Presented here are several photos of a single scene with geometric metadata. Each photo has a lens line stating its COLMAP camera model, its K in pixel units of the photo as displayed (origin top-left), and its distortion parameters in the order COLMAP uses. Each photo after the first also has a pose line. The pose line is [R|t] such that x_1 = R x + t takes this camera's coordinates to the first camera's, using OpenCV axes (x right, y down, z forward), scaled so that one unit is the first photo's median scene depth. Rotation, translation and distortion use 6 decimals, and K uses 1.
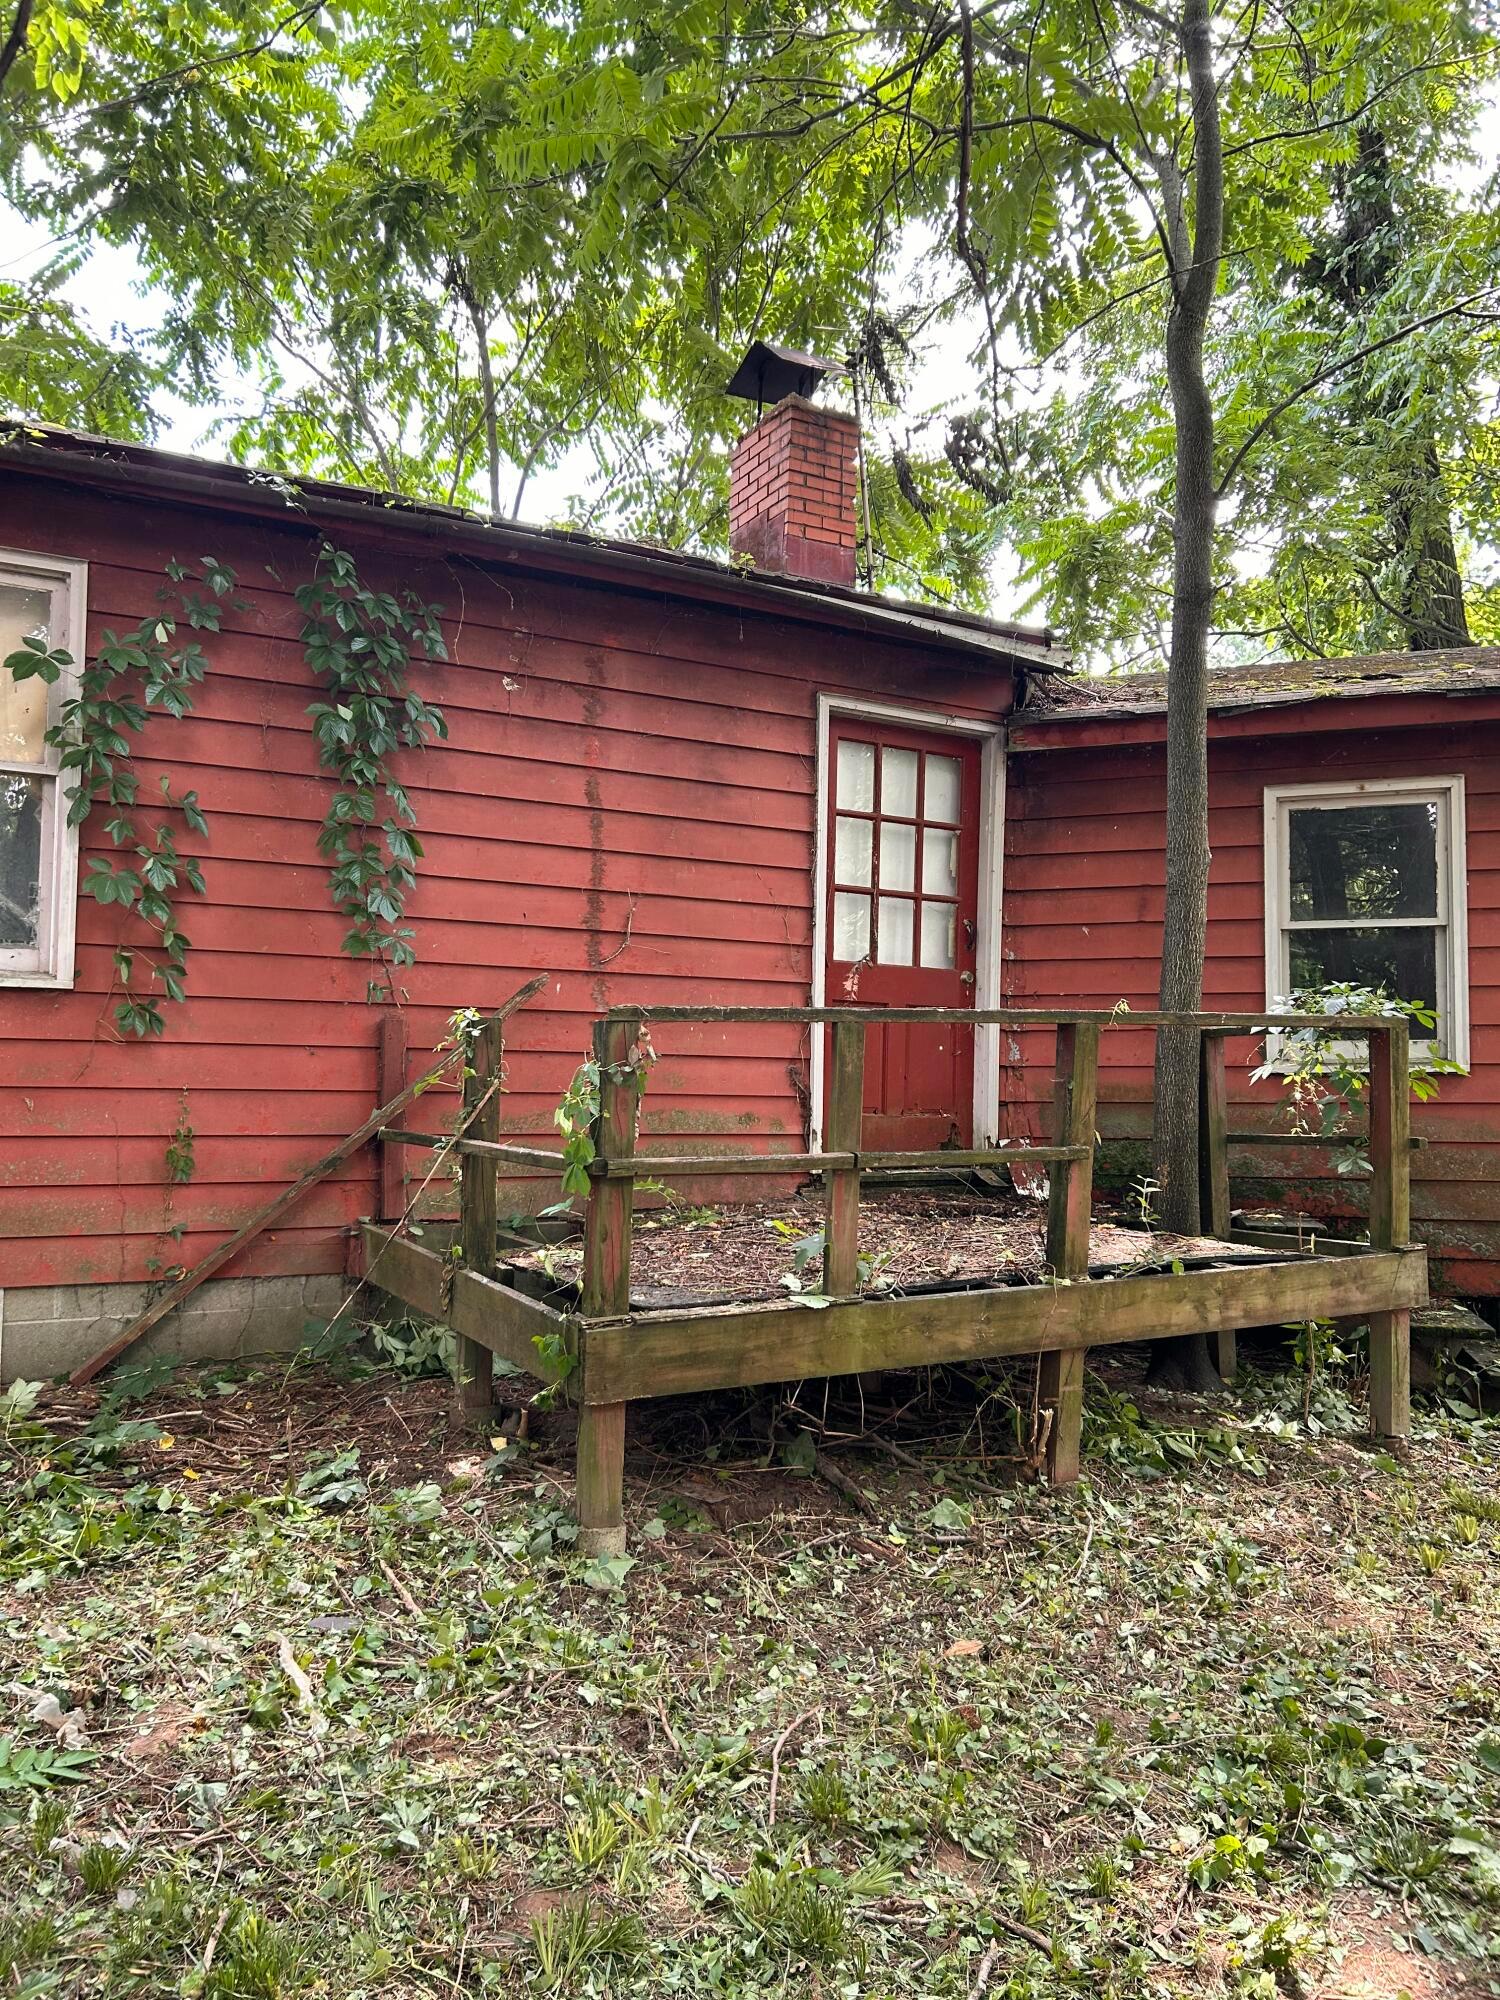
lens RADIAL K [[1513.4, 0, 751.2], [0, 1513.4, 1010.0], [0, 0, 1]] dist [0.049262, -0.059709]
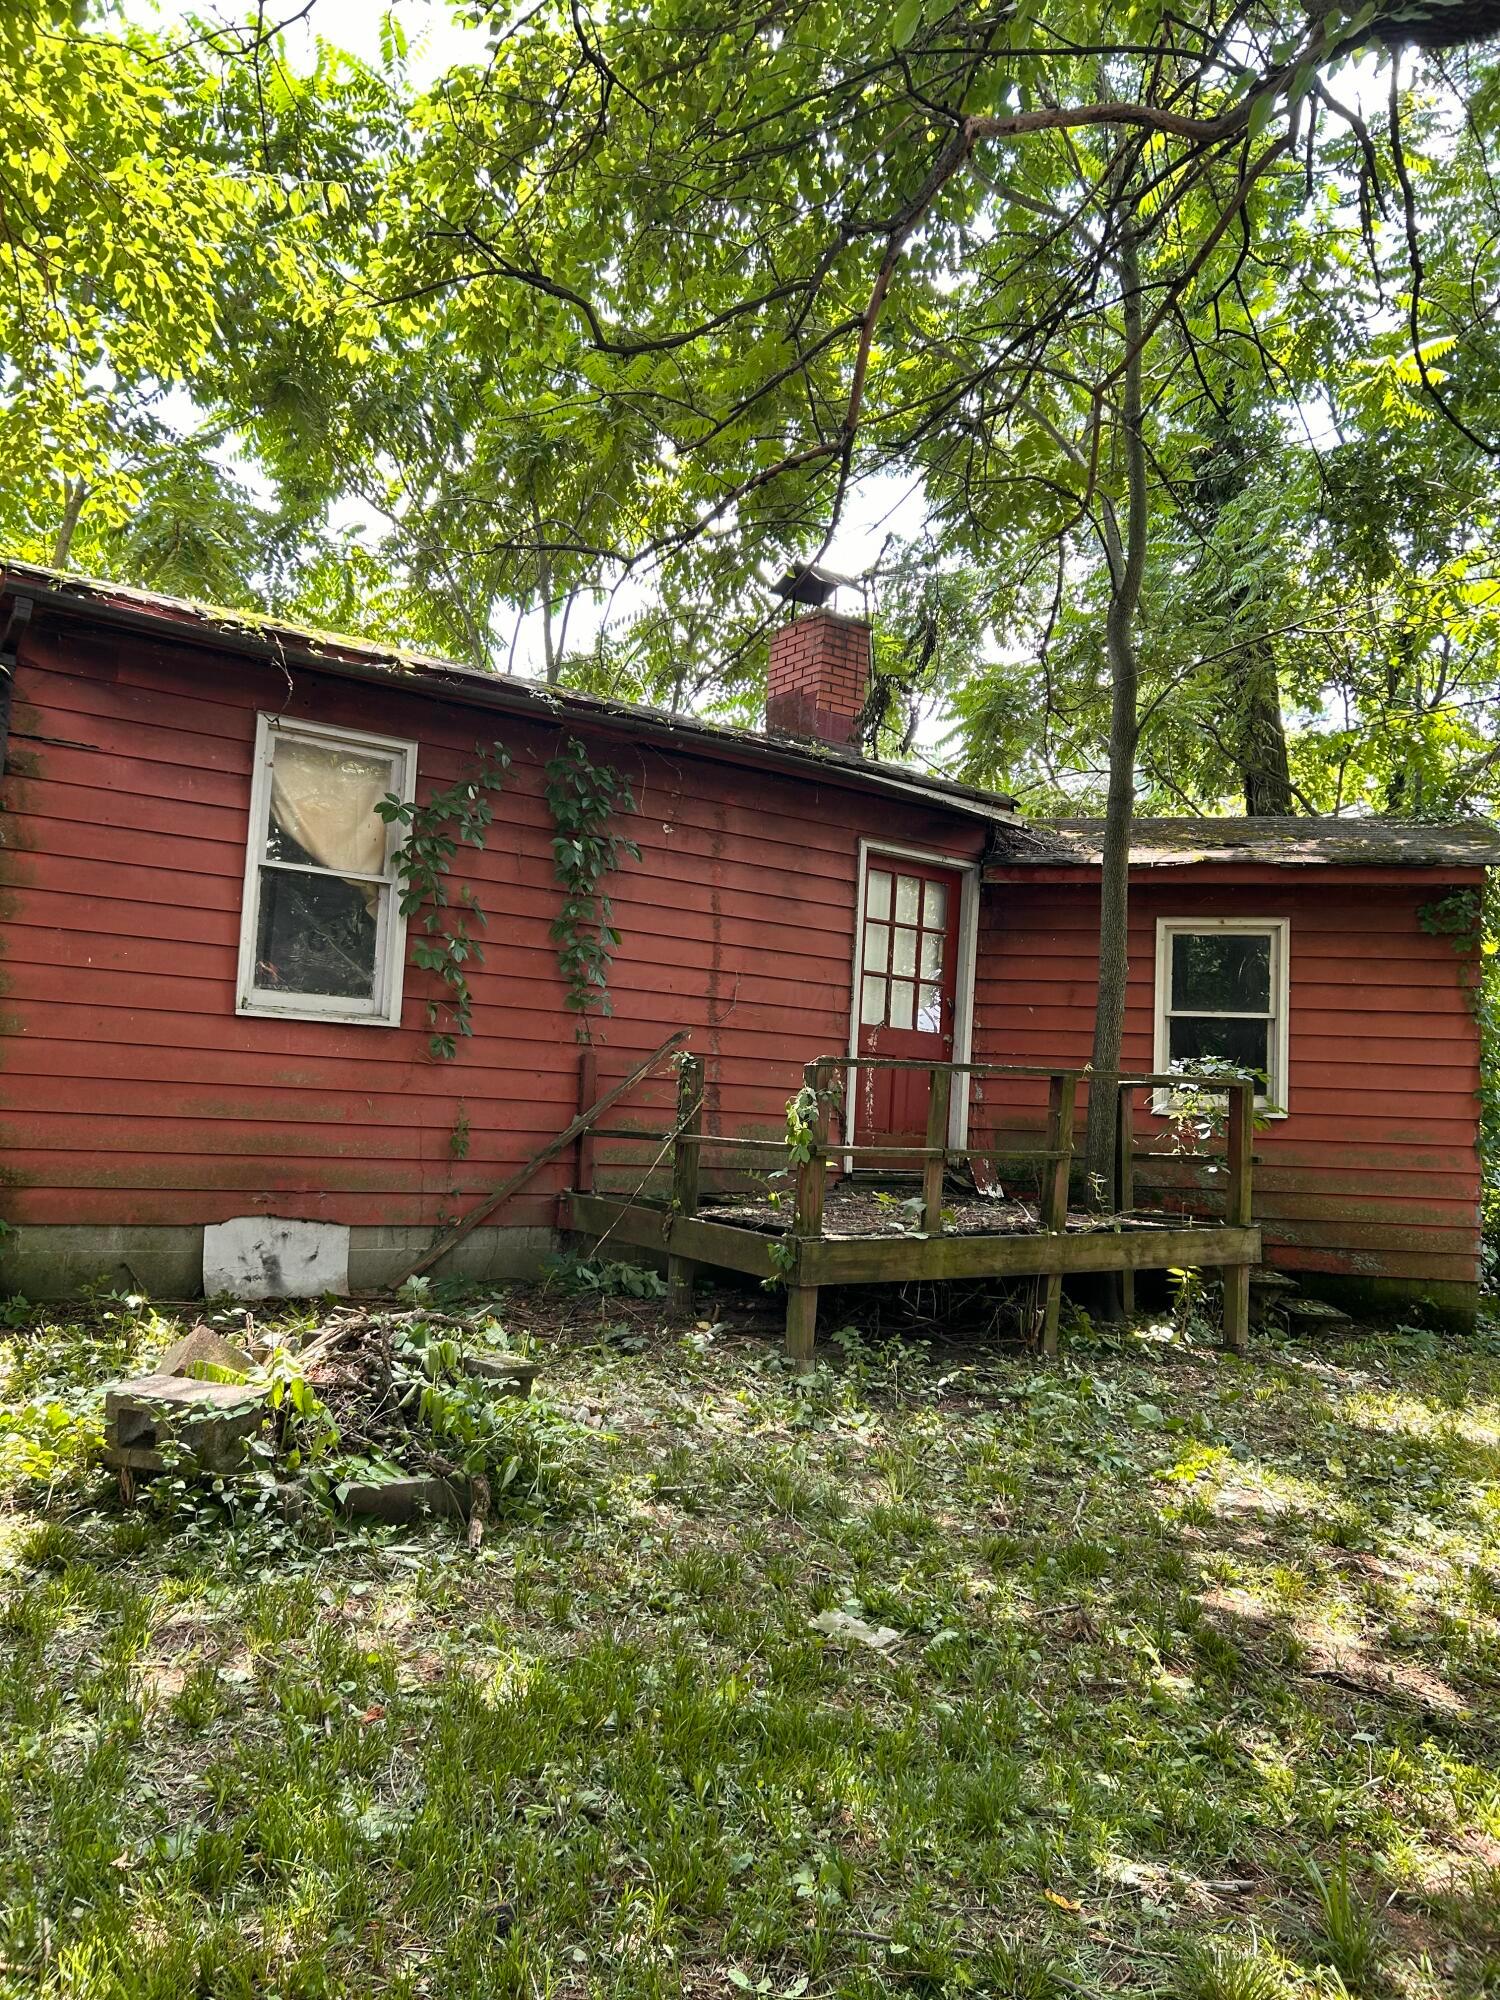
lens RADIAL K [[1513.4, 0, 744.5], [0, 1513.4, 1013.9], [0, 0, 1]] dist [0.049262, -0.059709]
pose [[0.993308, 0.042525, 0.107384, -0.215107], [-0.040008, 0.998874, -0.025488, -0.001975], [-0.108347, 0.021021, 0.993891, -0.413795]]
